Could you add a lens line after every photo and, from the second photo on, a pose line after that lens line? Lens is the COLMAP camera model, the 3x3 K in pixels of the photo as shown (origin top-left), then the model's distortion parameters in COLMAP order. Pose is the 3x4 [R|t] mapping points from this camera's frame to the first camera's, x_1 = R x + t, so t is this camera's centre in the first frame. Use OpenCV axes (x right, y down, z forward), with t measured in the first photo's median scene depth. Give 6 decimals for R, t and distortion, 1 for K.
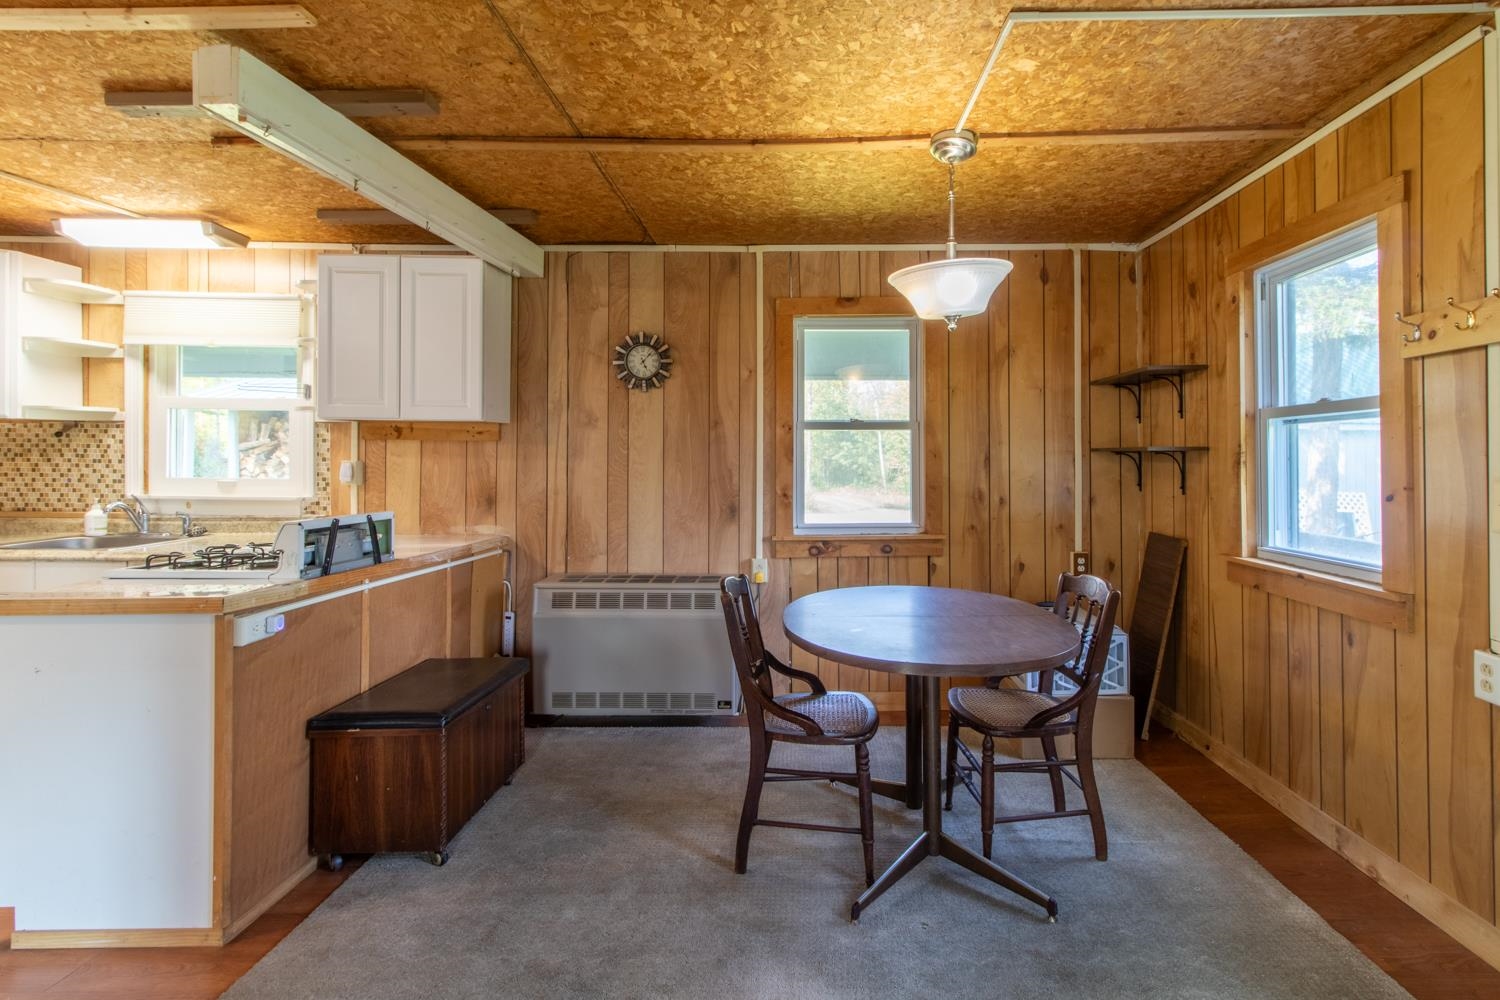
lens RADIAL K [[693.1, 0, 775.1], [0, 693.1, 459.0], [0, 0, 1]] dist [0.001434, -0.000080]
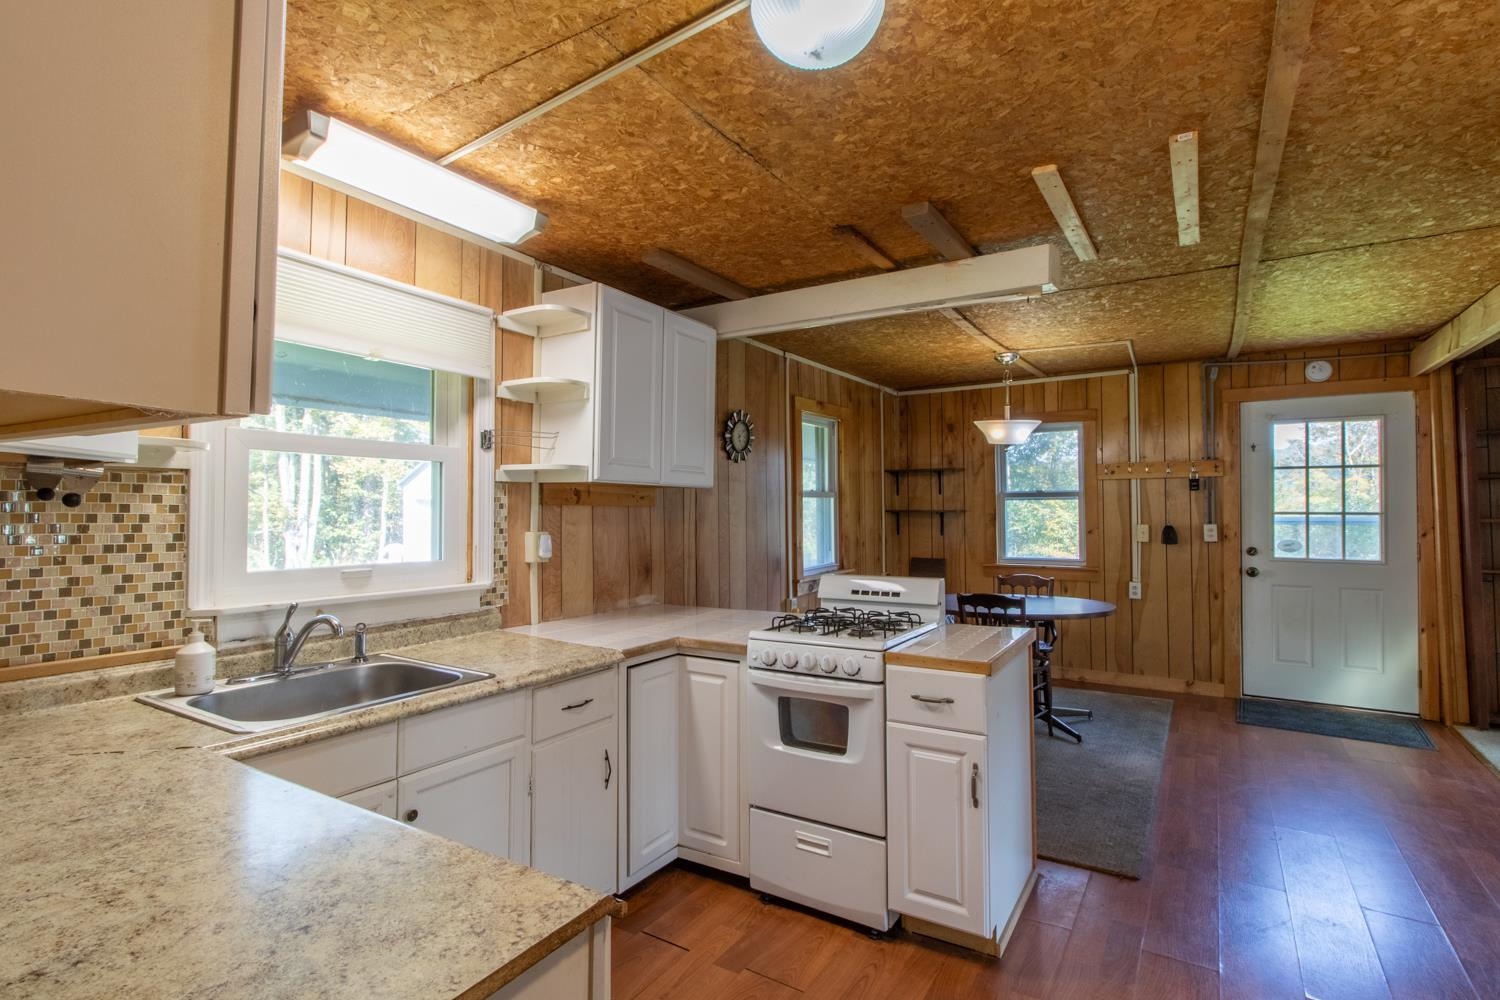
lens RADIAL K [[716.7, 0, 750.0], [0, 716.7, 500.0], [0, 0, 1]] dist [0.000863, 0.000181]
pose [[0.536641, 0.005362, 0.843794, -1.171202], [0.004973, 0.999942, -0.009517, -0.024780], [-0.843796, 0.009303, 0.536583, 0.353272]]
